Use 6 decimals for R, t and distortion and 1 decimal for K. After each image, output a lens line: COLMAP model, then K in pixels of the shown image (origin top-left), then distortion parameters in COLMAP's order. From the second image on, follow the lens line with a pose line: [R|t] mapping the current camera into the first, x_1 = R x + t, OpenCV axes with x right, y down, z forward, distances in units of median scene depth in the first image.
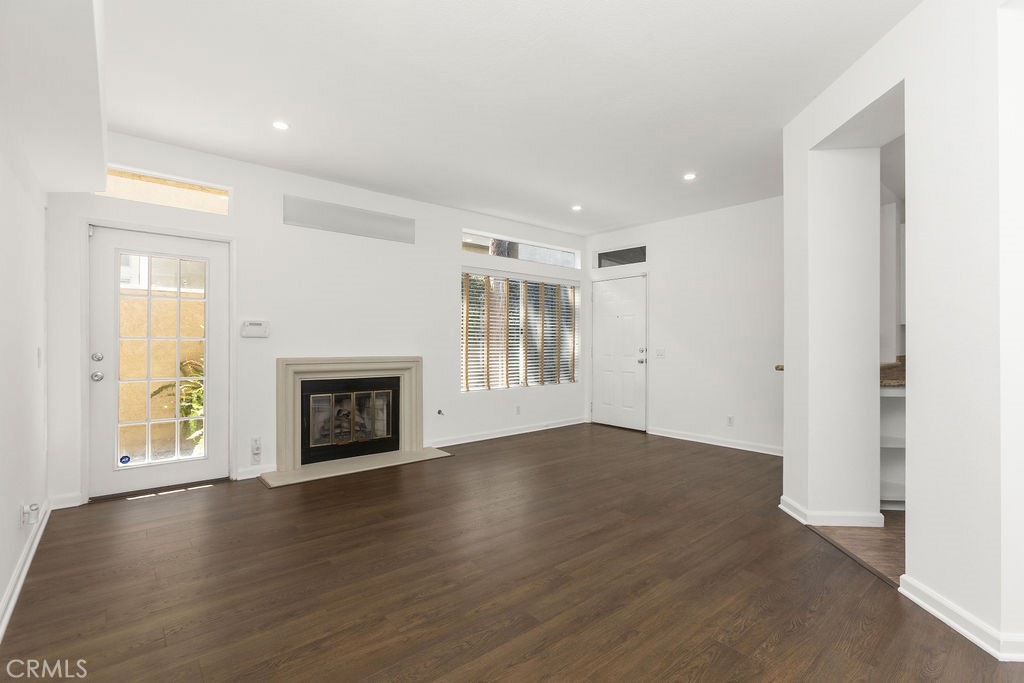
lens RADIAL K [[465.2, 0, 511.4], [0, 465.2, 342.8], [0, 0, 1]] dist [-0.017234, 0.001128]
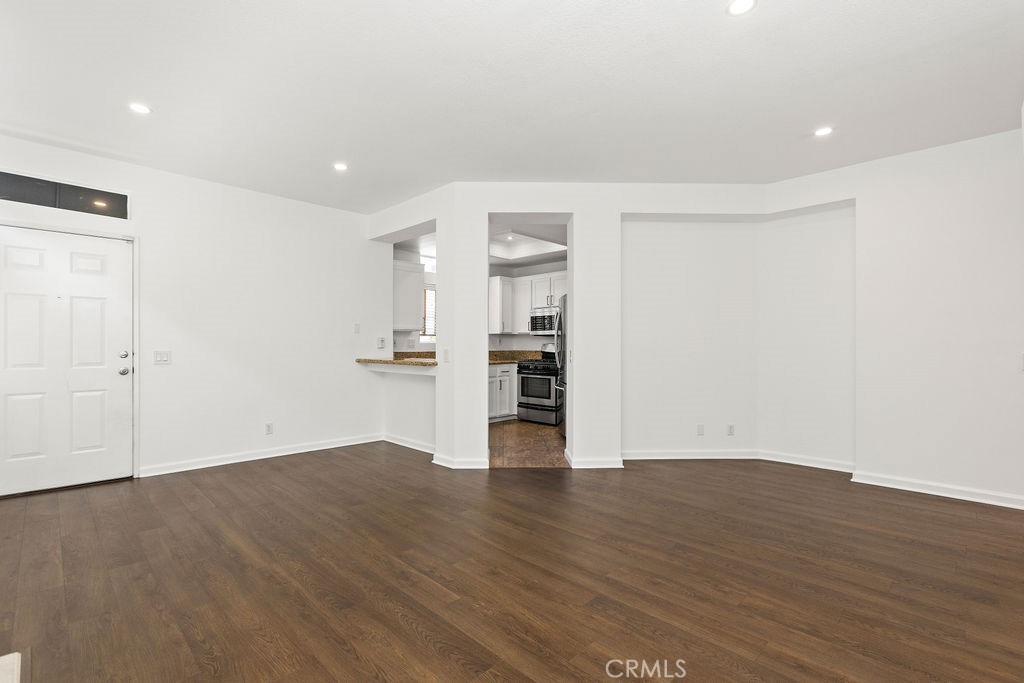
lens RADIAL K [[465.2, 0, 510.0], [0, 465.2, 343.6], [0, 0, 1]] dist [-0.017234, 0.001128]
pose [[-0.087782, 0.002502, 0.996137, -1.121348], [-0.002445, 0.999993, -0.002727, 0.004145], [-0.996137, -0.002675, -0.087775, 1.420538]]
